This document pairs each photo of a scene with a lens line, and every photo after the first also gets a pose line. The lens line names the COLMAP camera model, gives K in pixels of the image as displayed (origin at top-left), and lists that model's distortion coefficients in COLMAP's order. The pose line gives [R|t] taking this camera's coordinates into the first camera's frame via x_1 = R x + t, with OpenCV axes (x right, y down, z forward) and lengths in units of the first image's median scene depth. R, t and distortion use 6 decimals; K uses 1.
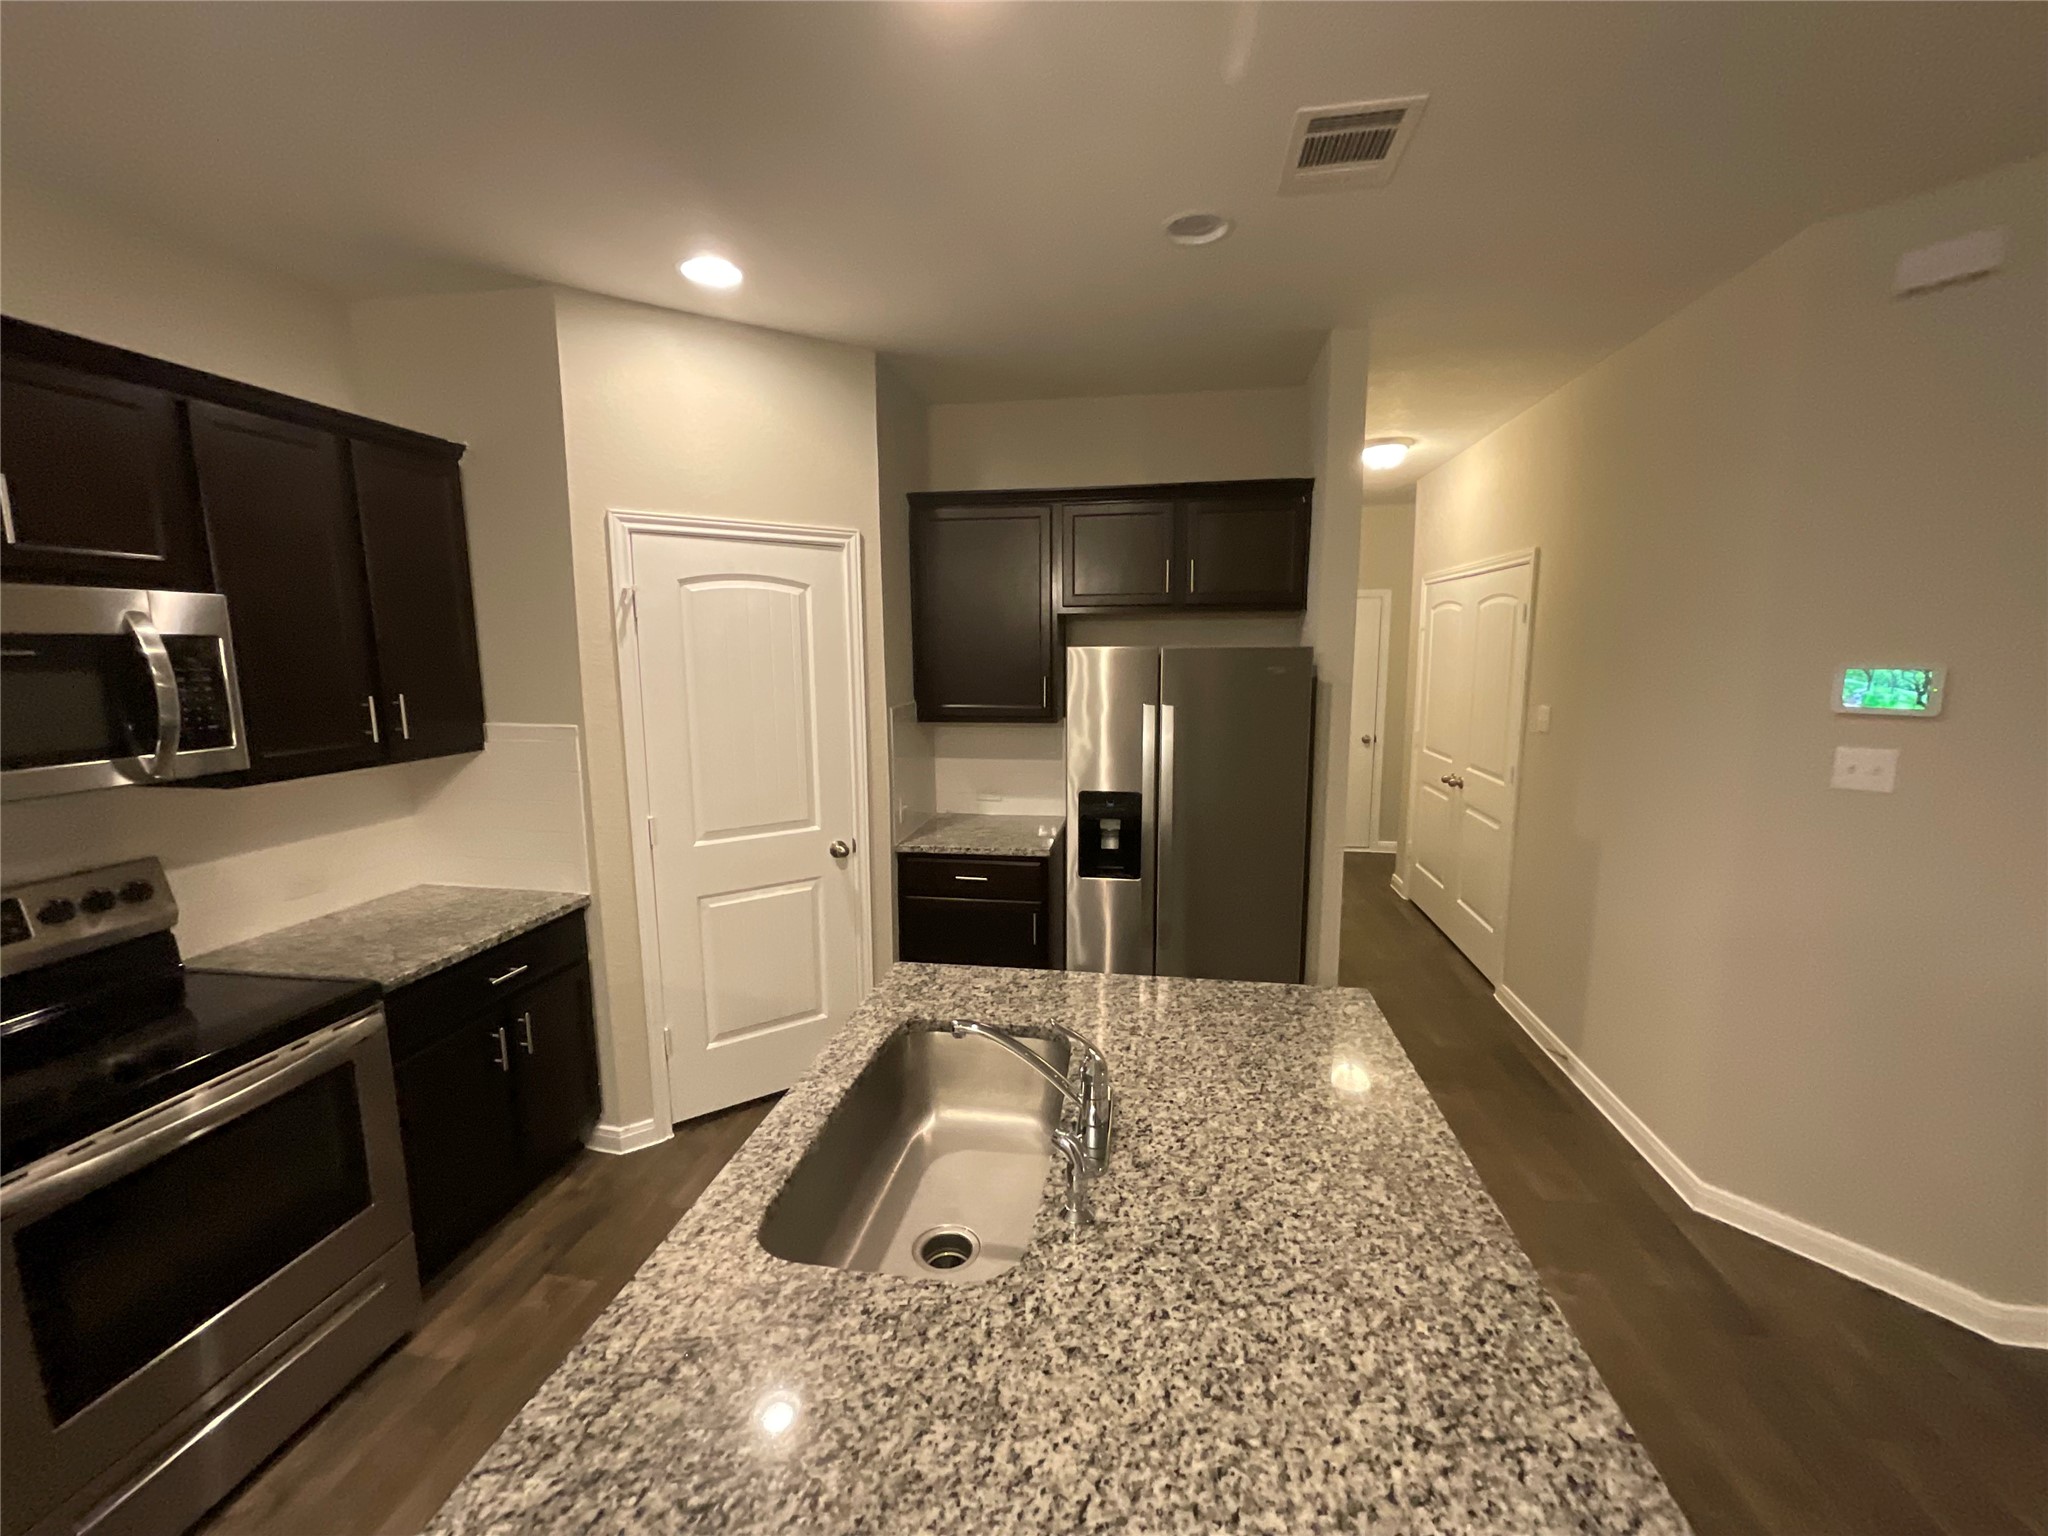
lens RADIAL K [[832.3, 0, 1024.7], [0, 832.3, 770.7], [0, 0, 1]] dist [-0.023766, 0.017520]
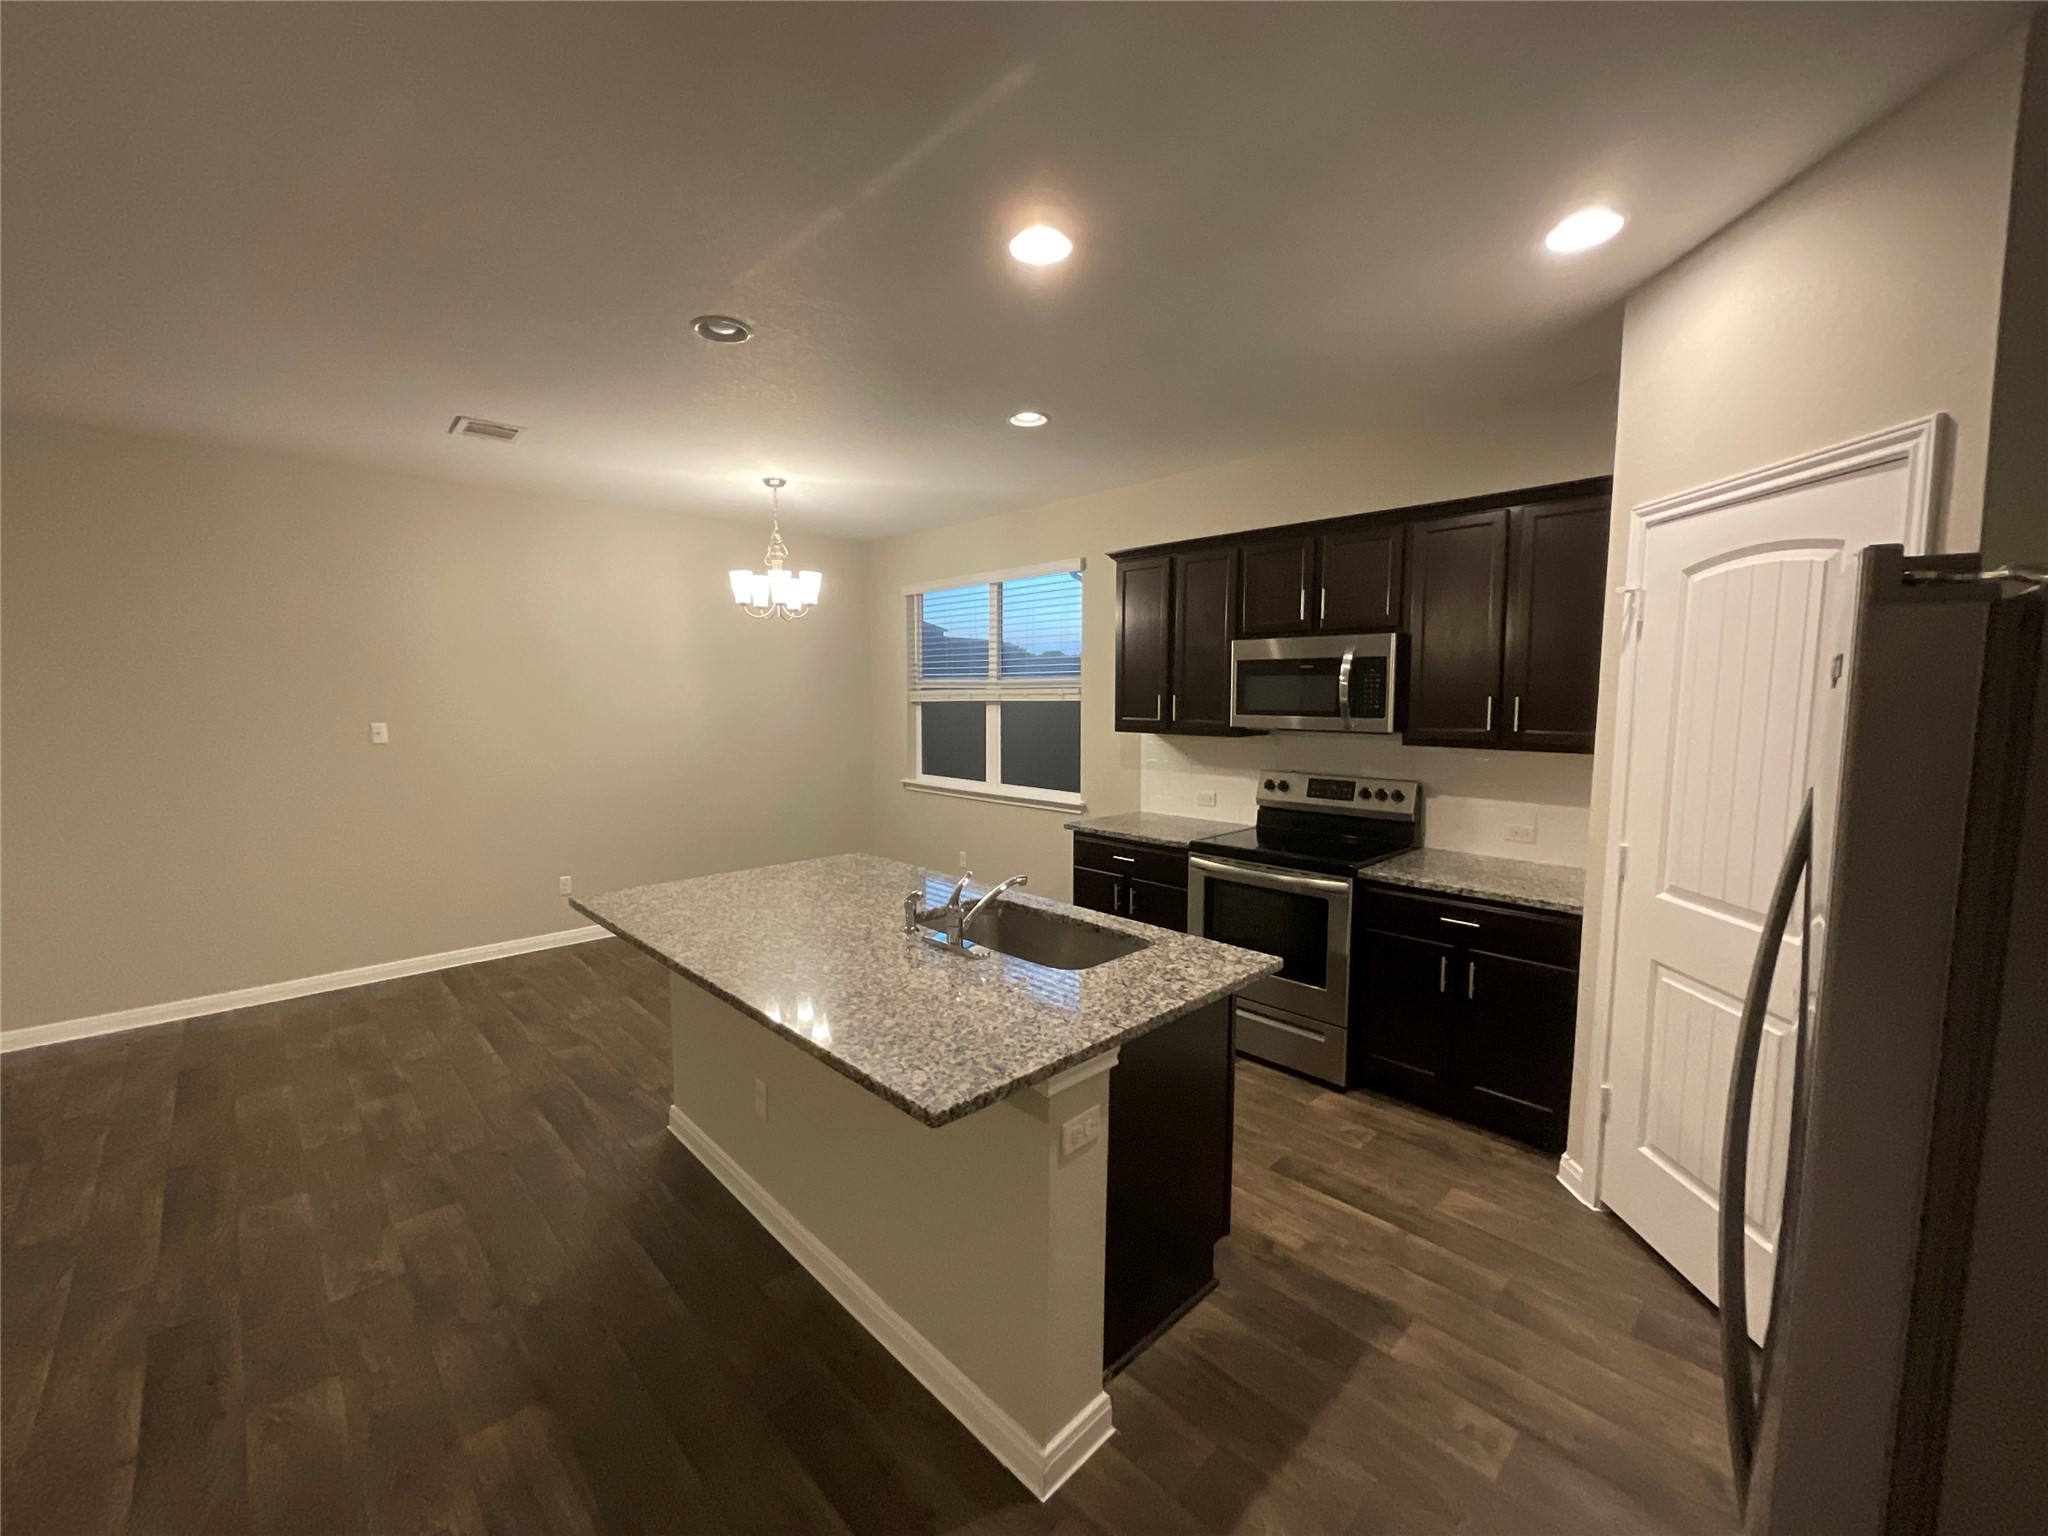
lens RADIAL K [[829.3, 0, 1024.0], [0, 829.3, 768.0], [0, 0, 1]] dist [-0.001646, 0.000716]
pose [[-0.598987, 0.081413, -0.796610, 0.790458], [-0.115547, 0.975619, 0.186589, -0.144610], [0.792379, 0.203810, -0.574976, 1.226402]]
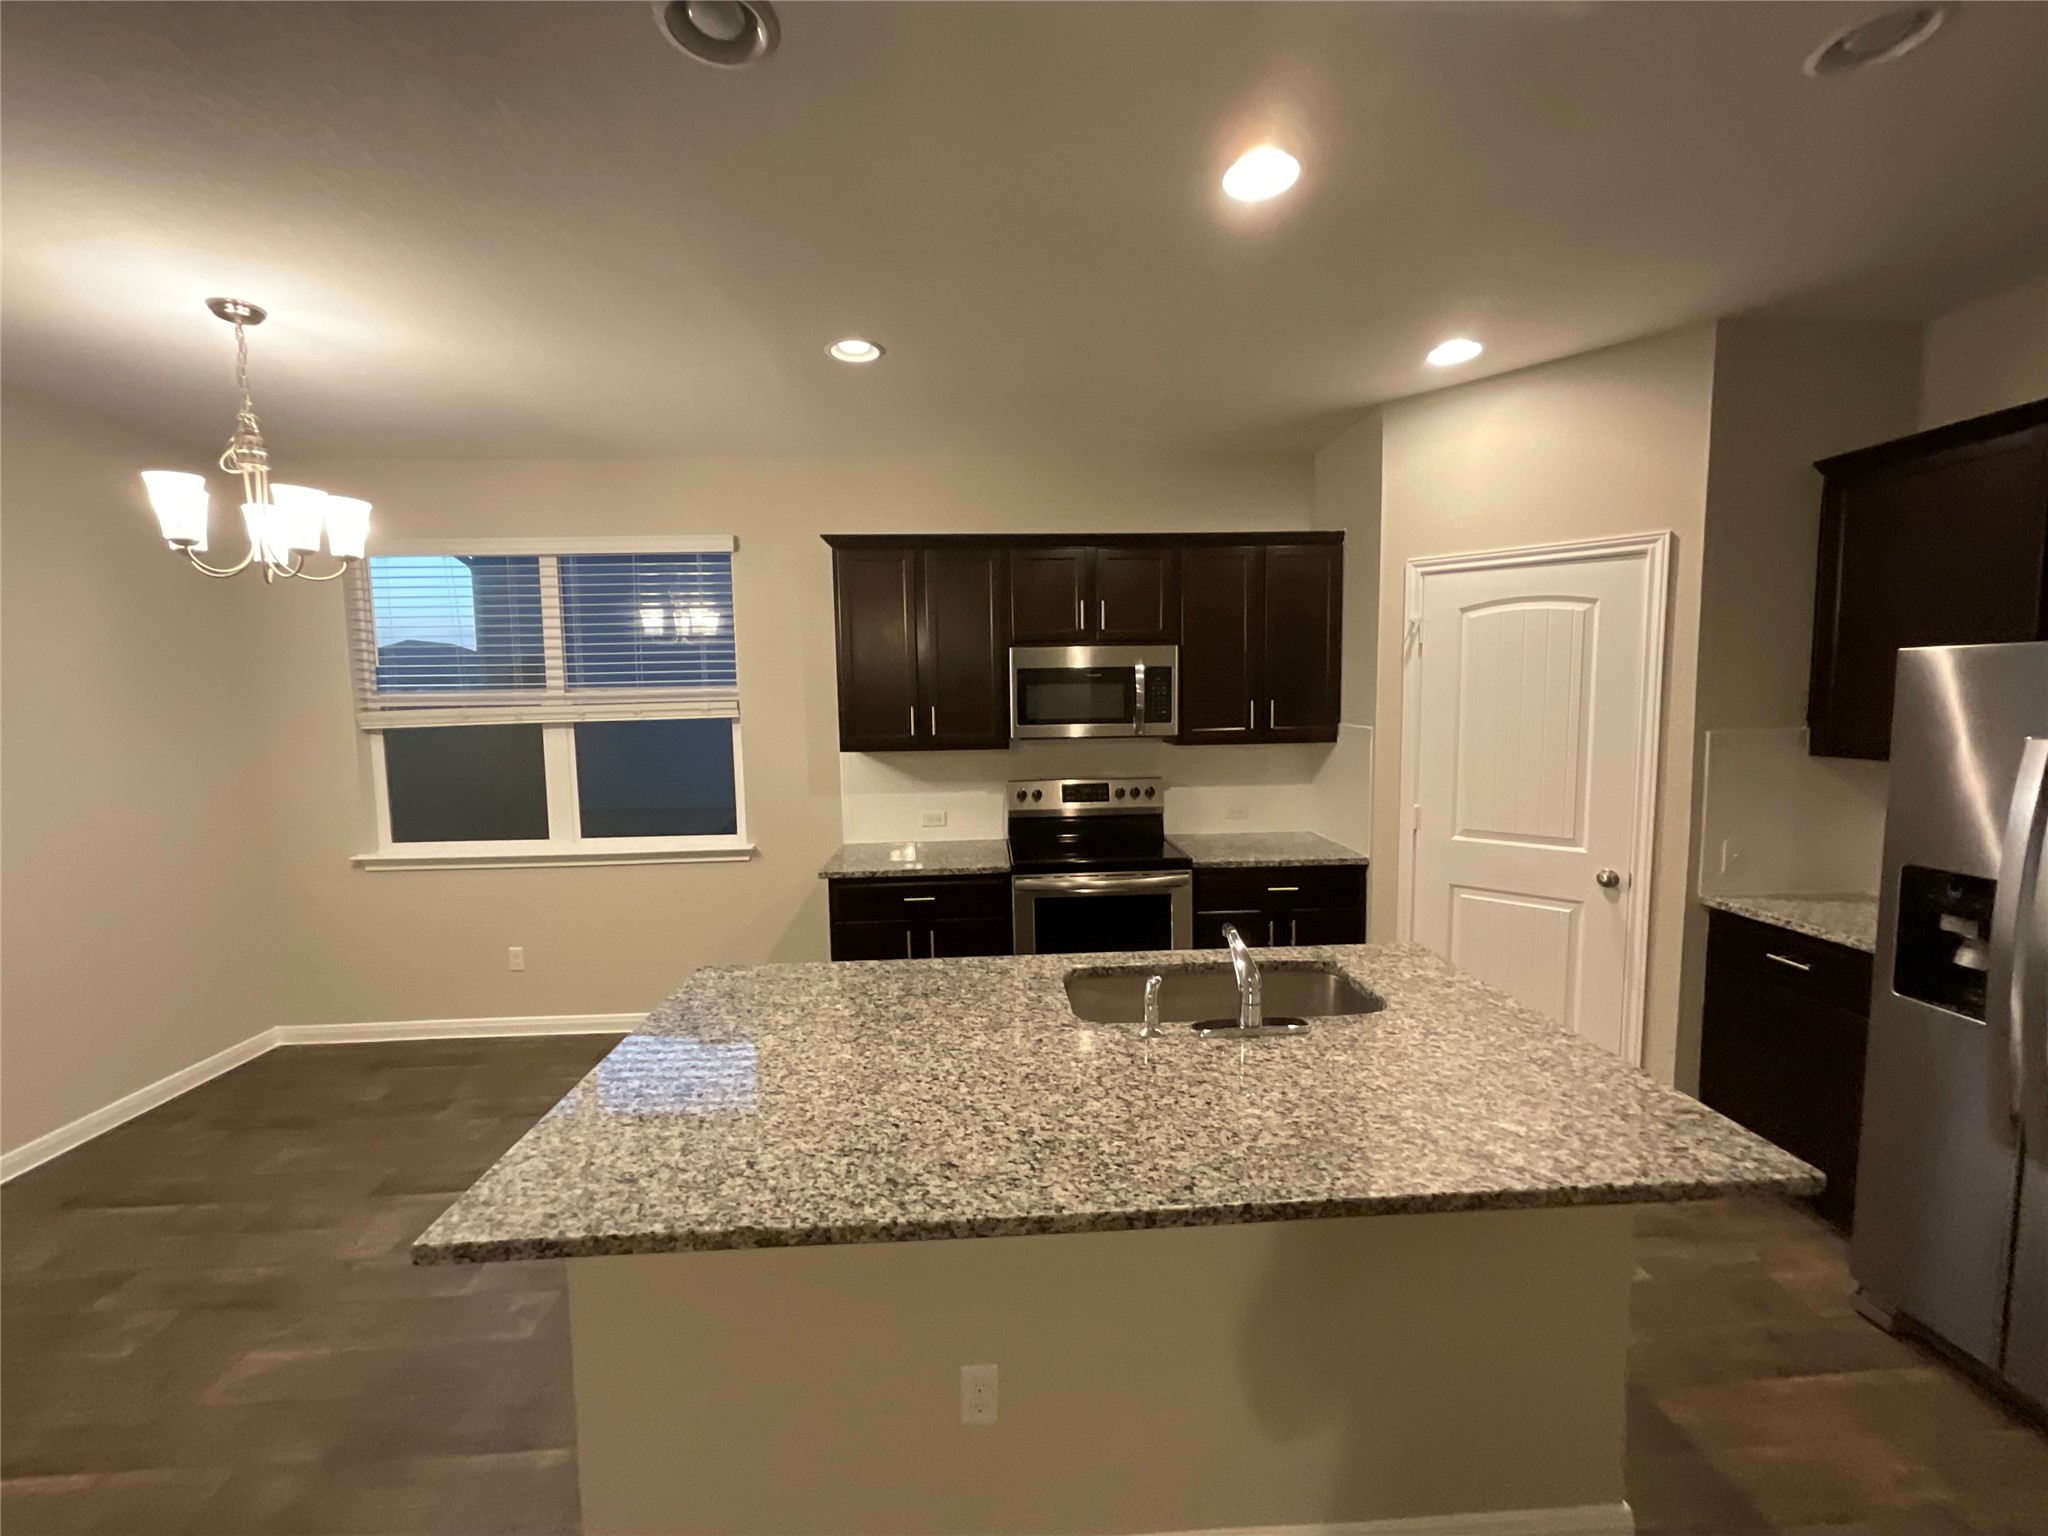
lens RADIAL K [[829.3, 0, 1024.0], [0, 829.3, 768.0], [0, 0, 1]] dist [-0.001646, 0.000716]
pose [[0.212364, 0.089609, -0.973073, 0.754973], [-0.130498, 0.989468, 0.062639, -0.001400], [0.968438, 0.113681, 0.221821, 0.208478]]
